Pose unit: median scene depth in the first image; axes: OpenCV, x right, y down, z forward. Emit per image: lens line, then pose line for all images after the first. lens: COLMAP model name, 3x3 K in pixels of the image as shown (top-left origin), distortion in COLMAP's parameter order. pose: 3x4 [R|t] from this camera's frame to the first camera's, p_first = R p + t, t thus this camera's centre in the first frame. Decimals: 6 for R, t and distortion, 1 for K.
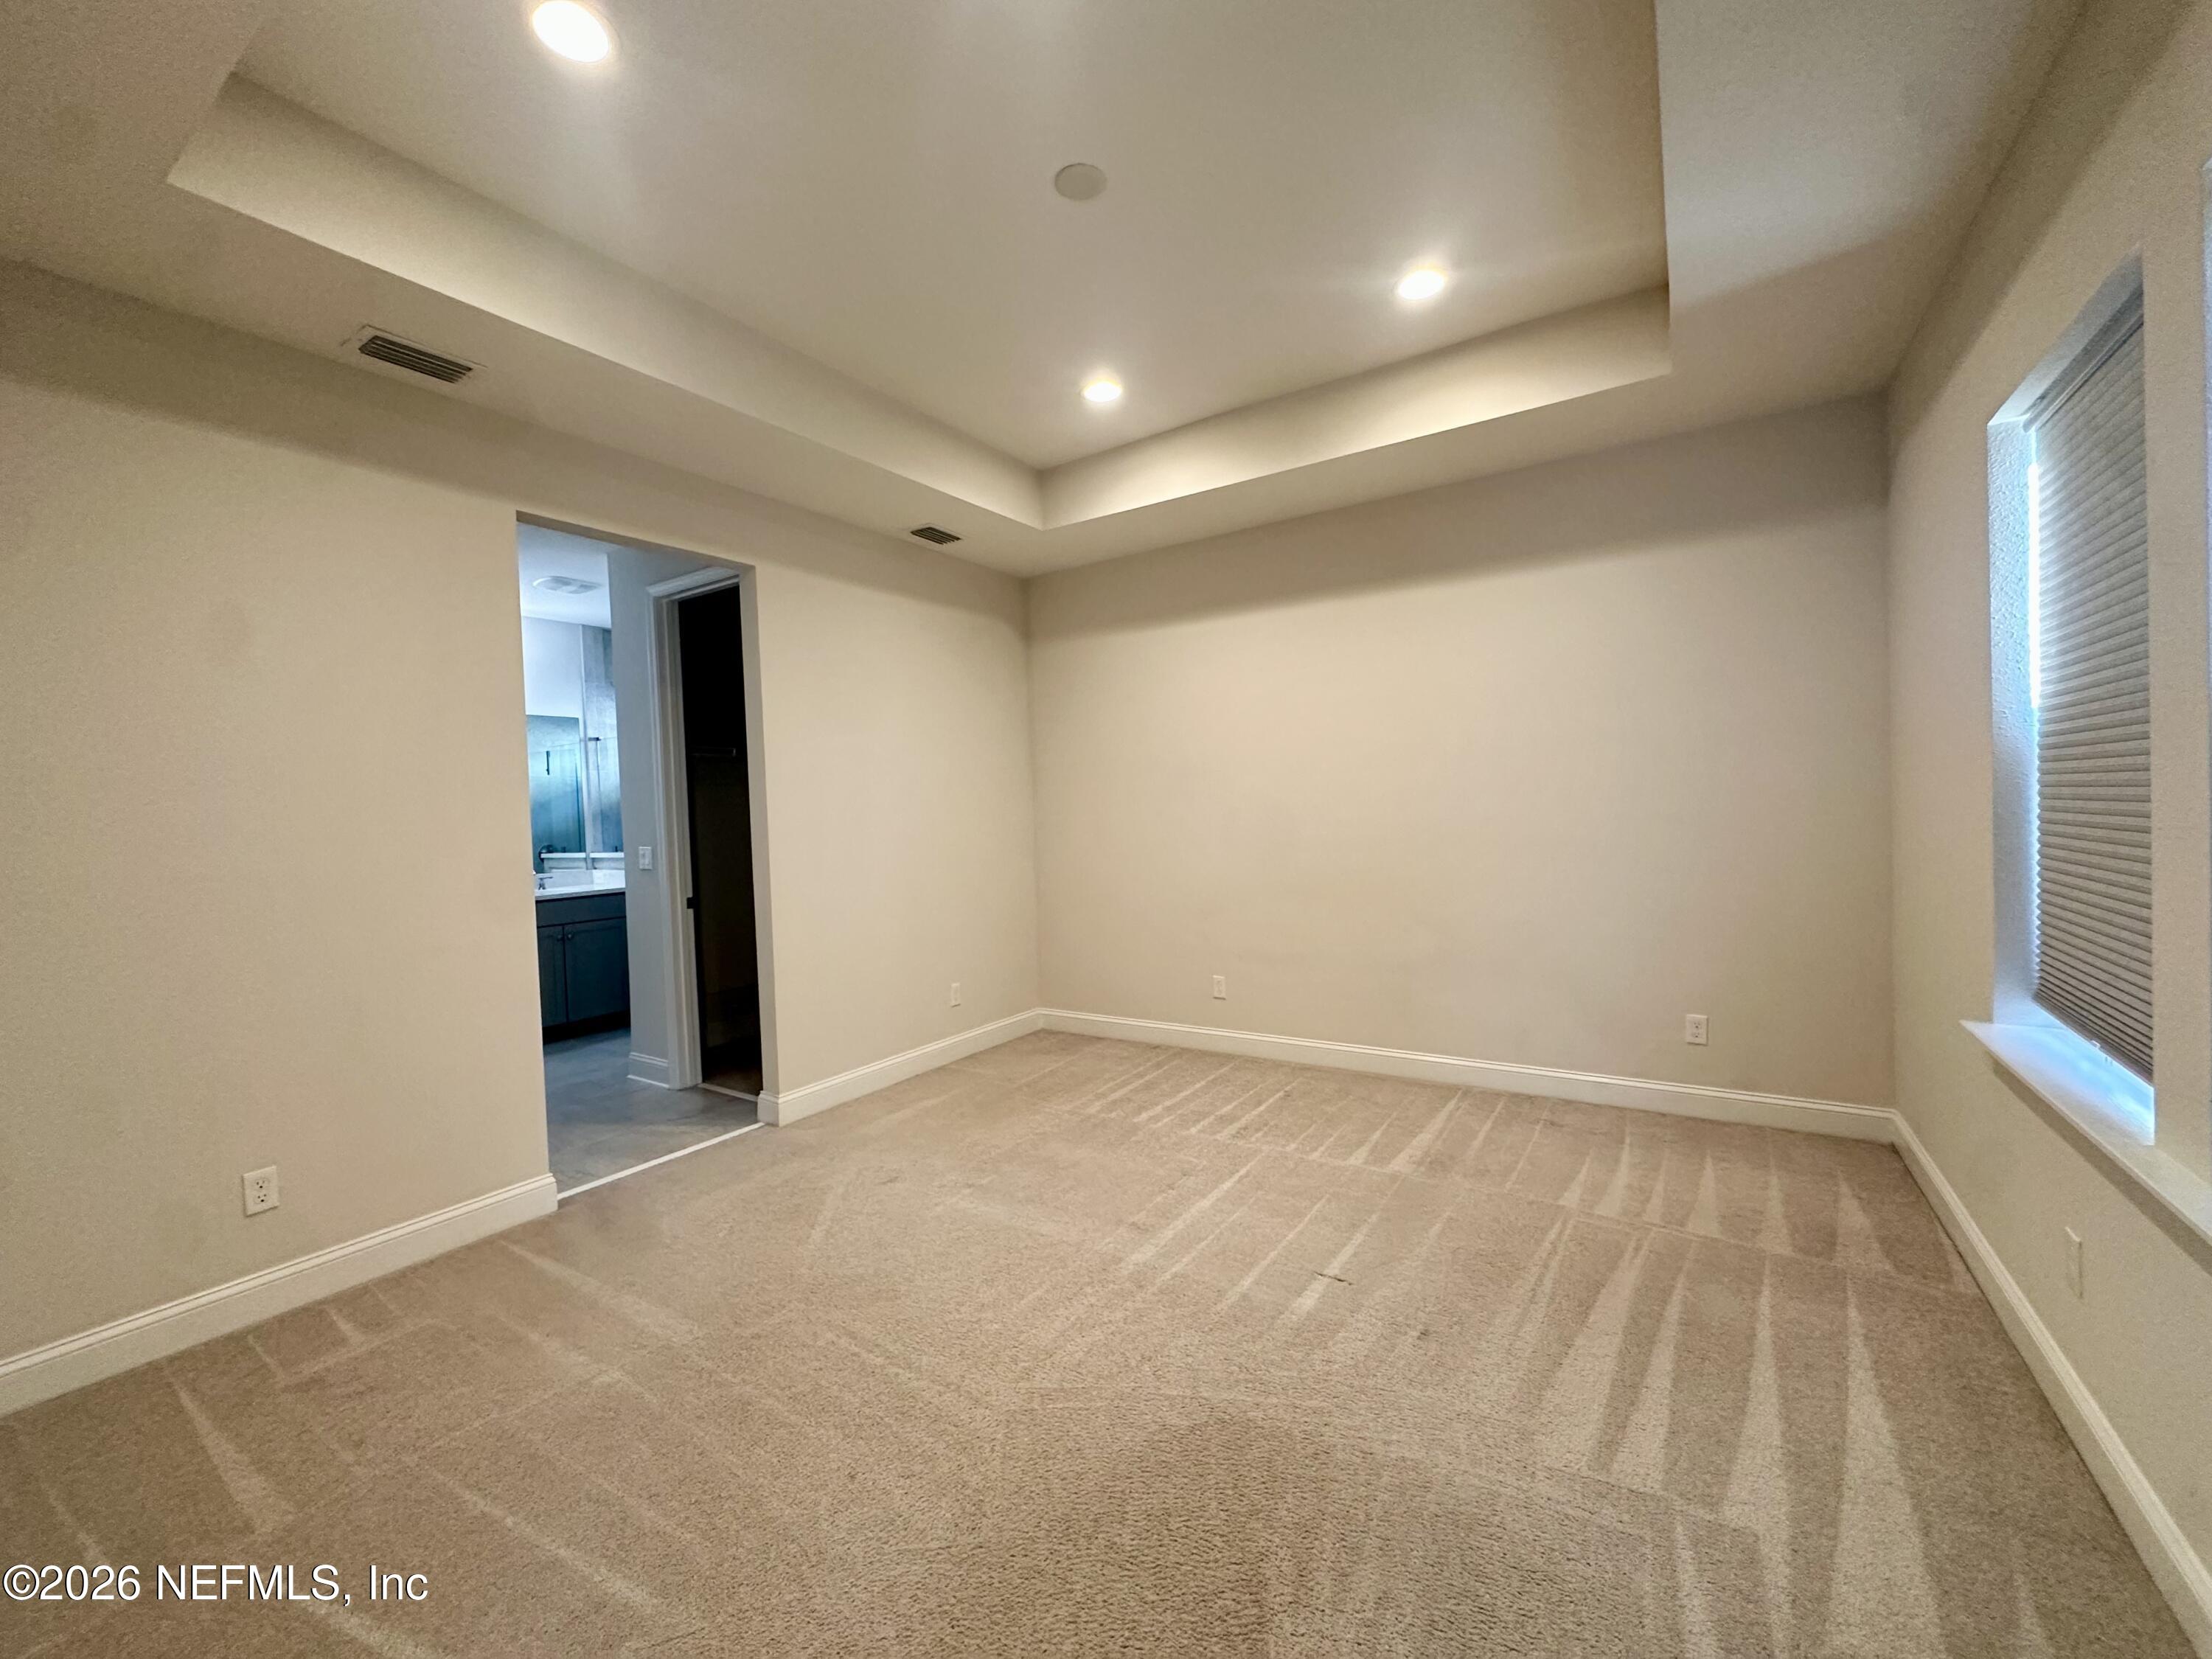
lens RADIAL K [[885.1, 0, 1108.2], [0, 885.1, 827.8], [0, 0, 1]] dist [0.004521, 0.000519]
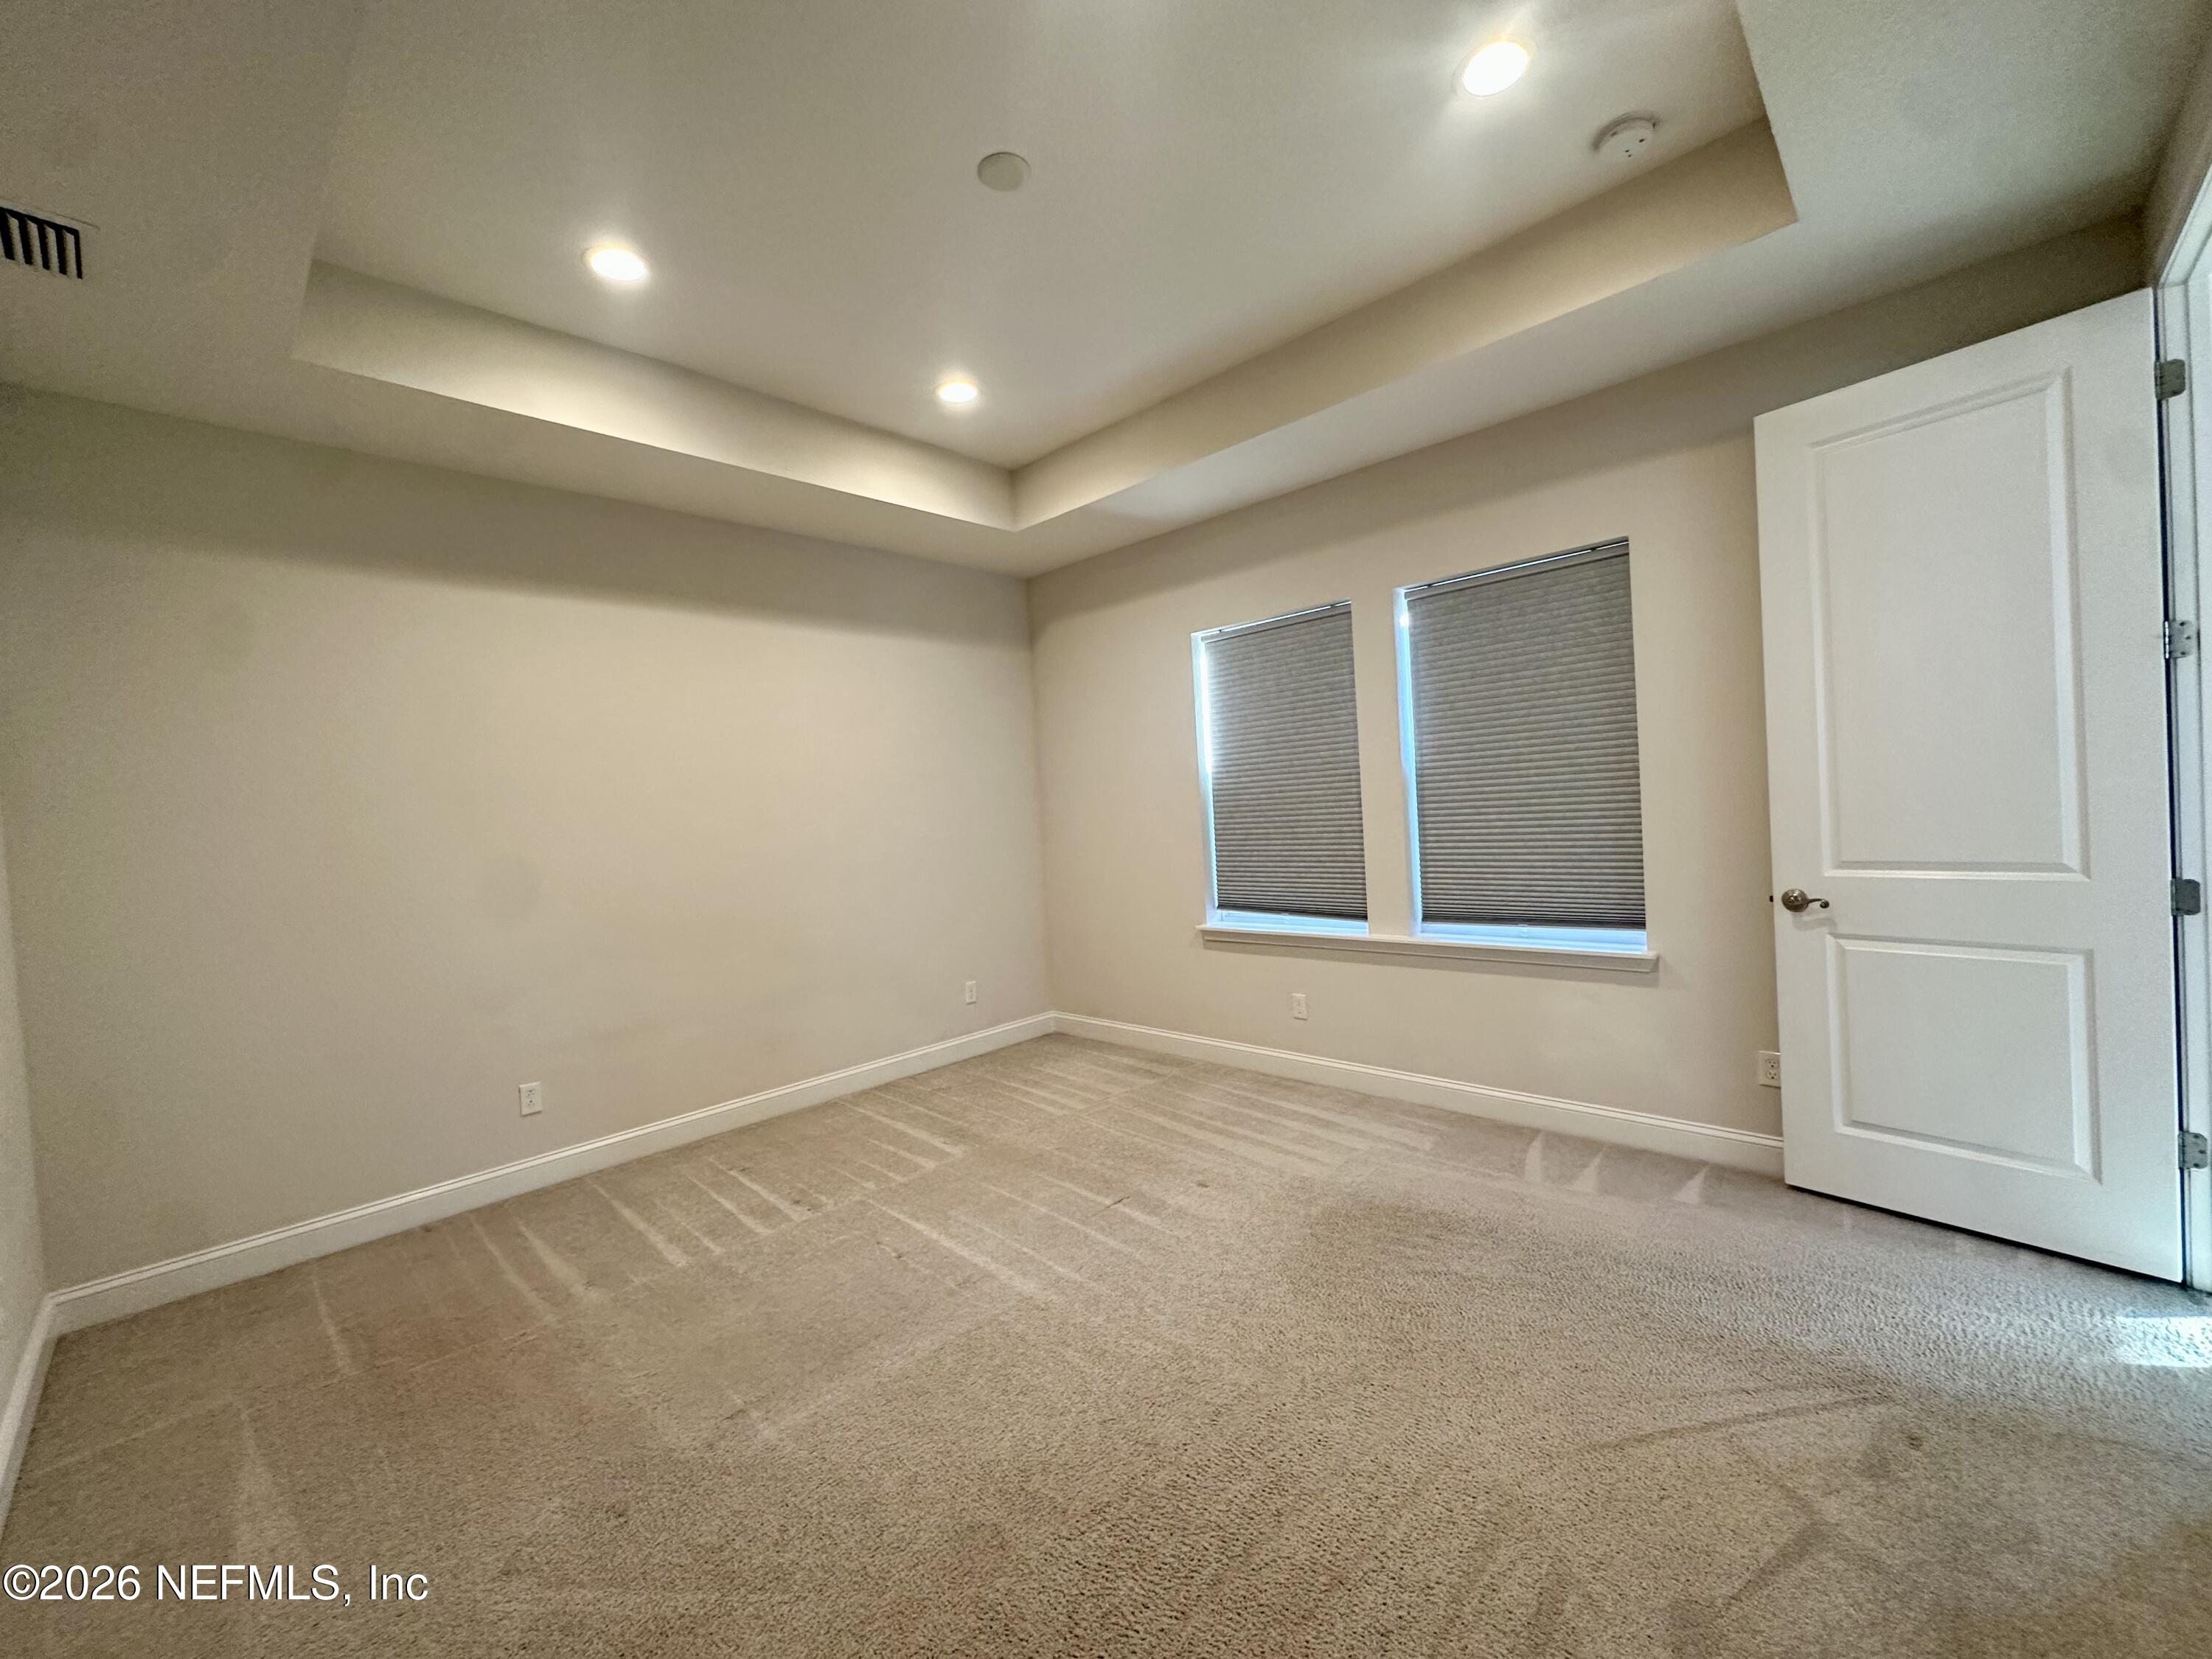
lens RADIAL K [[885.1, 0, 1106.7], [0, 885.1, 826.4], [0, 0, 1]] dist [0.004521, 0.000519]
pose [[0.189452, -0.000223, 0.981890, -0.706022], [0.072698, 0.997259, -0.013800, 0.004328], [-0.979195, 0.073996, 0.188949, 0.553981]]
